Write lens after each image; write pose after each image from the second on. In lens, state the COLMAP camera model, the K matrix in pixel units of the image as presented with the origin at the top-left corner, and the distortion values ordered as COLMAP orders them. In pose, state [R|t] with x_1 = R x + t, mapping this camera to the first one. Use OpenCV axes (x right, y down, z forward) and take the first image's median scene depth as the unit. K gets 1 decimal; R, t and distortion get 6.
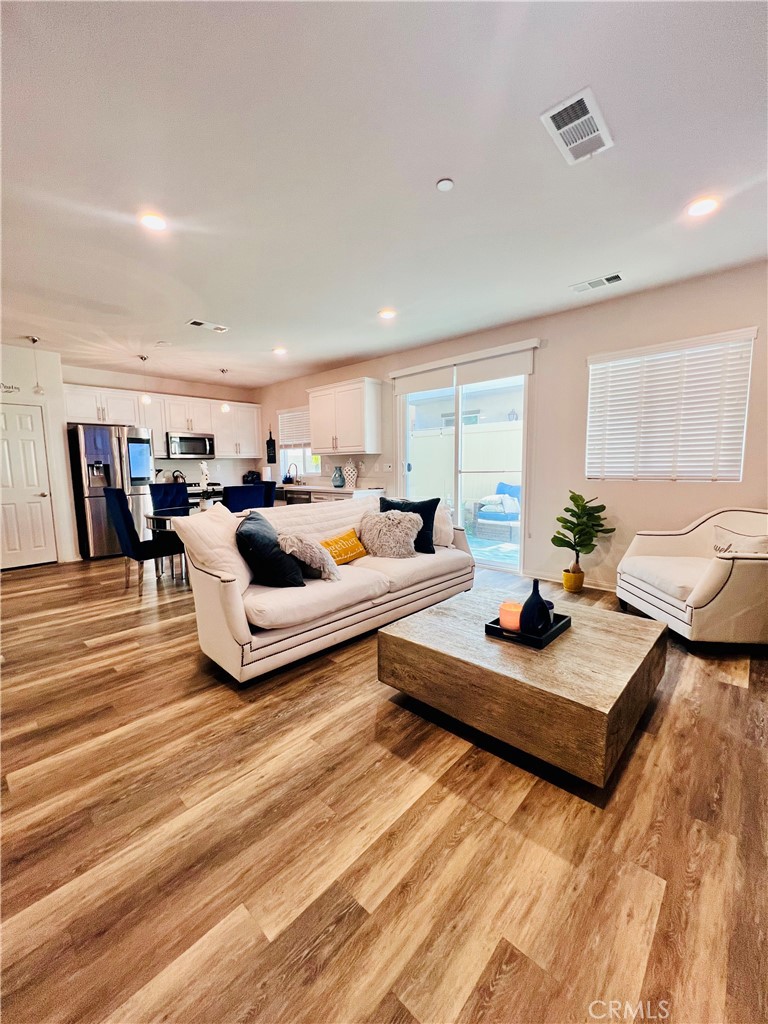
lens RADIAL K [[410.3, 0, 383.3], [0, 410.3, 512.2], [0, 0, 1]] dist [0.000403, 0.000094]
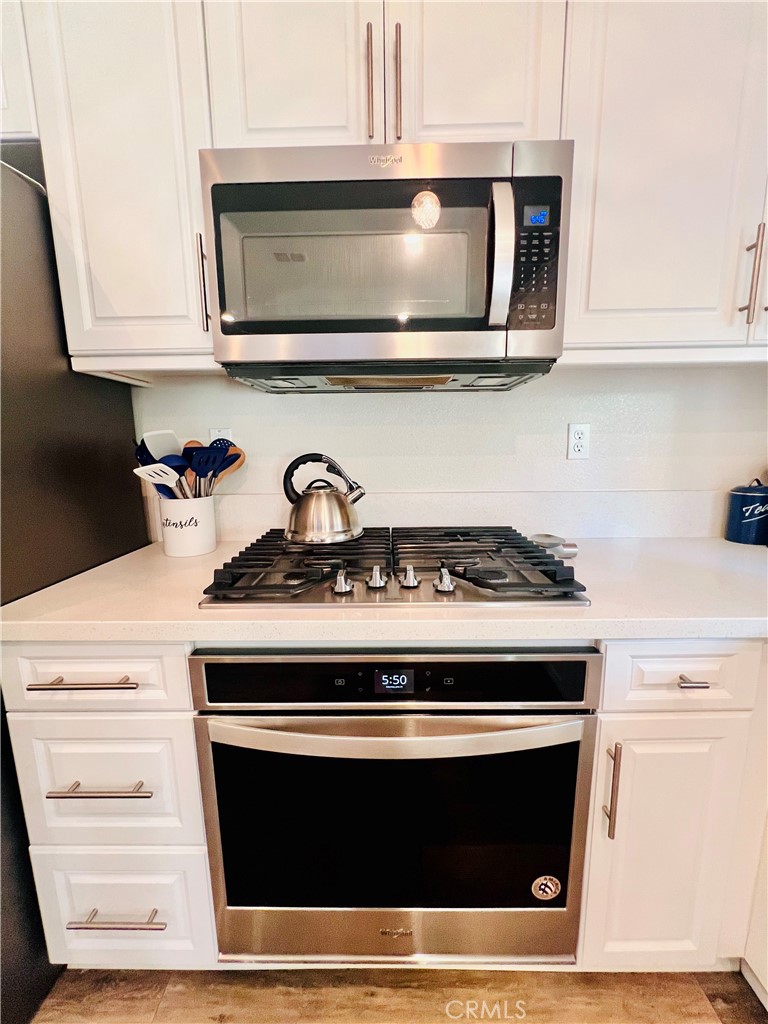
lens RADIAL K [[410.3, 0, 380.1], [0, 410.3, 512.8], [0, 0, 1]] dist [0.000403, 0.000094]
pose [[0.672108, 0.126315, -0.729599, -0.400566], [-0.080871, 0.991970, 0.097241, -0.106605], [0.736024, -0.006353, 0.676926, 1.003001]]
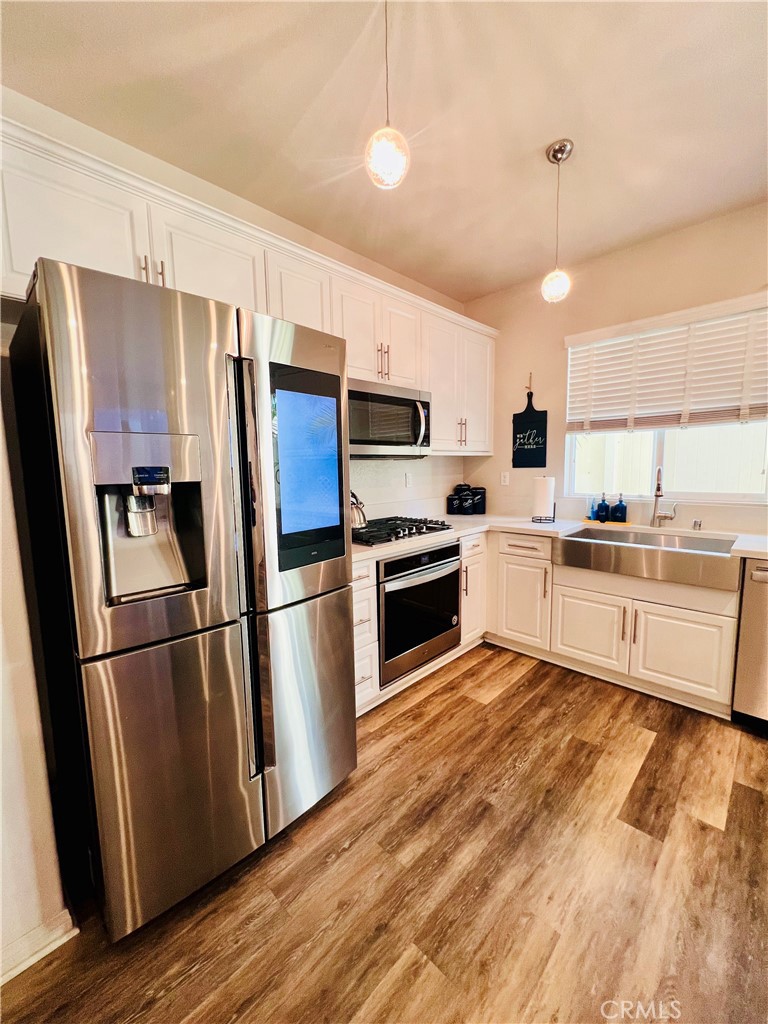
lens RADIAL K [[410.3, 0, 389.2], [0, 410.3, 512.3], [0, 0, 1]] dist [0.000403, 0.000094]
pose [[0.999704, -0.003494, -0.024095, -0.502994], [0.003471, 0.999993, -0.001009, -0.089677], [0.024098, 0.000925, 0.999709, 0.704731]]
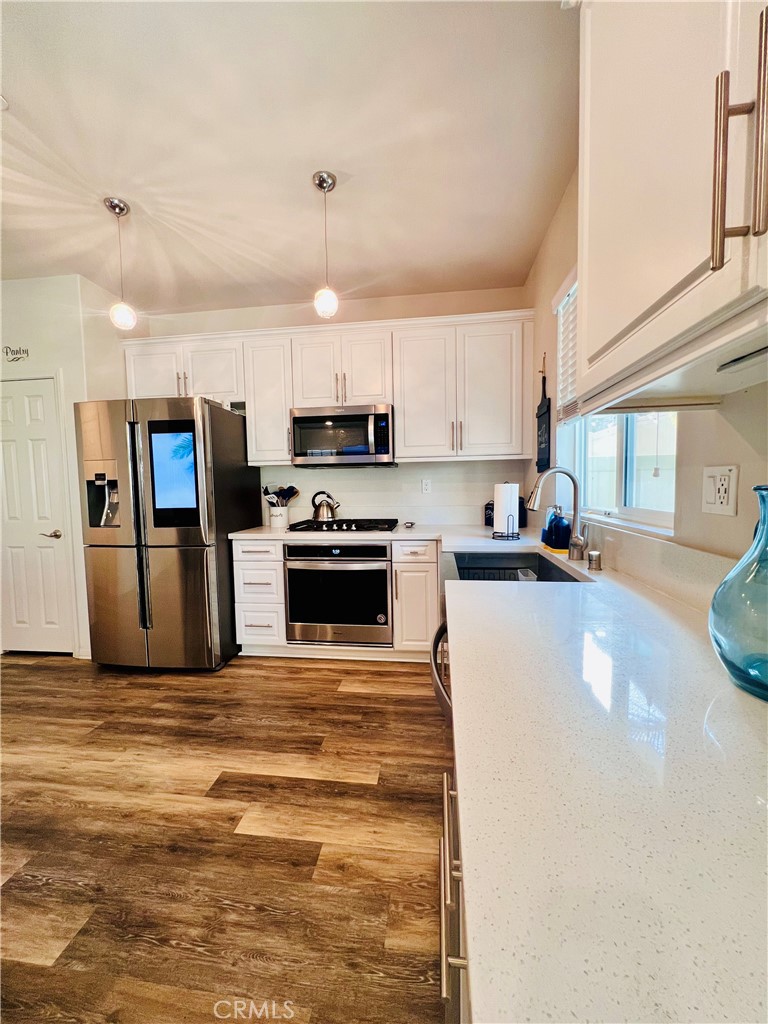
lens RADIAL K [[410.3, 0, 379.0], [0, 410.3, 512.3], [0, 0, 1]] dist [0.000403, 0.000094]
pose [[0.573729, 0.055172, -0.817185, -0.090964], [-0.083082, 0.996503, 0.008949, -0.096671], [0.814821, 0.062759, 0.576306, 0.866038]]
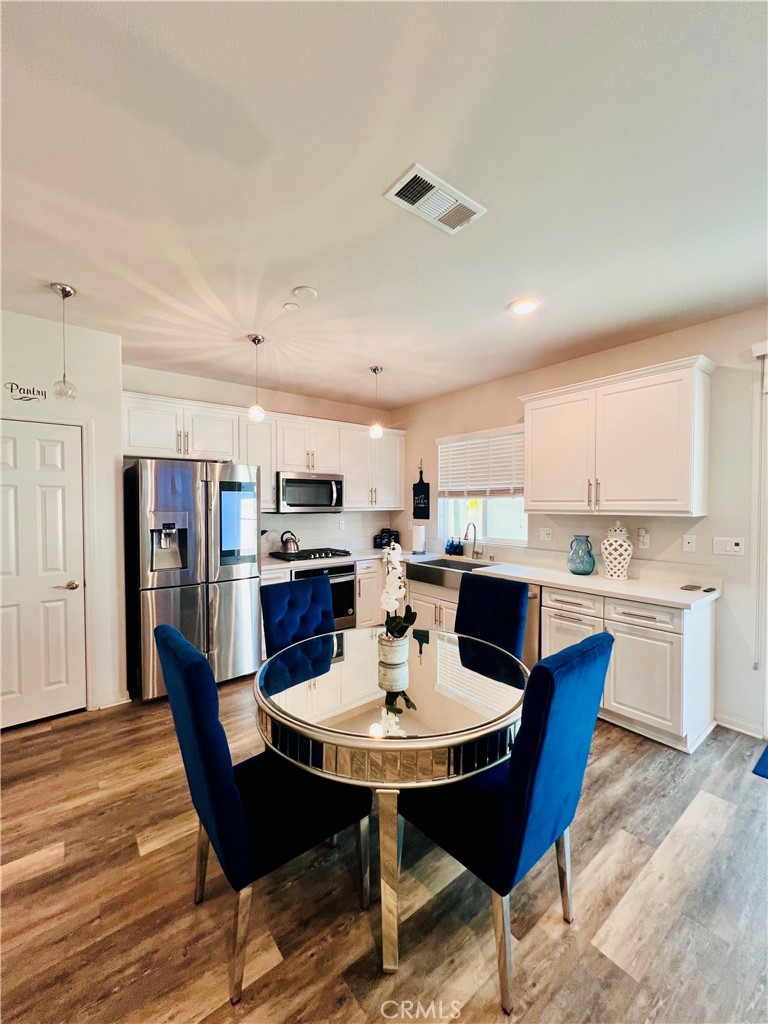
lens RADIAL K [[410.3, 0, 386.6], [0, 410.3, 513.1], [0, 0, 1]] dist [0.000403, 0.000094]
pose [[0.987774, 0.015188, -0.155154, -0.278493], [-0.029165, 0.995675, -0.088210, -0.085553], [0.153143, 0.091656, 0.983944, 0.435037]]
